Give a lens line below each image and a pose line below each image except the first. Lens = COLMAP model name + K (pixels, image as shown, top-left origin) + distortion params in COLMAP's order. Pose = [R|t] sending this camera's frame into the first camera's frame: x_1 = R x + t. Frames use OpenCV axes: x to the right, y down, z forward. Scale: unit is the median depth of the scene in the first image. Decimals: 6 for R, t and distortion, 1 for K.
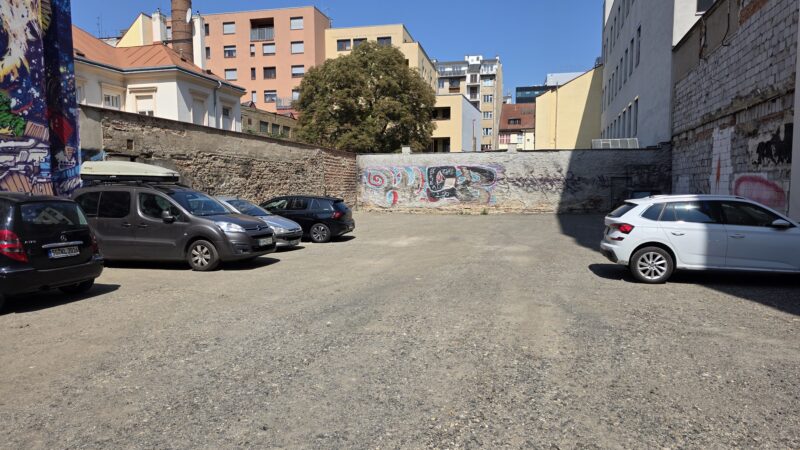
lens RADIAL K [[520.4, 0, 406.0], [0, 520.4, 221.9], [0, 0, 1]] dist [0.026526, -0.019112]
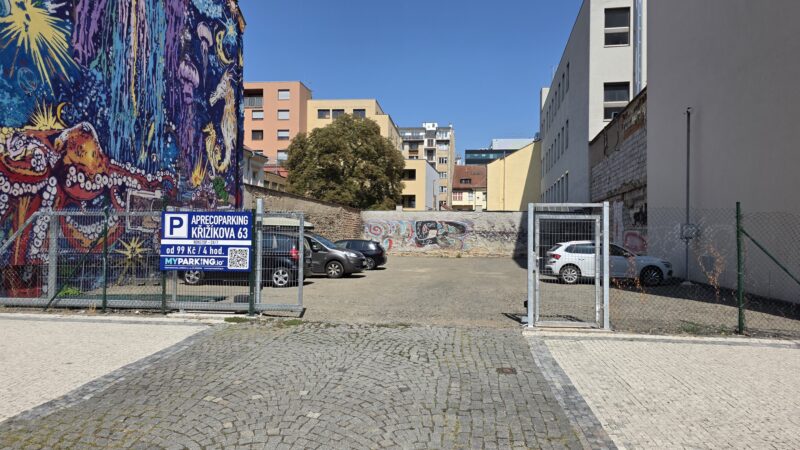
lens RADIAL K [[520.4, 0, 396.1], [0, 520.4, 217.3], [0, 0, 1]] dist [0.026526, -0.019112]
pose [[0.996085, 0.019617, 0.086192, -0.119455], [-0.010322, 0.994207, -0.106985, 0.026205], [-0.087791, 0.105677, 0.990518, -0.304597]]
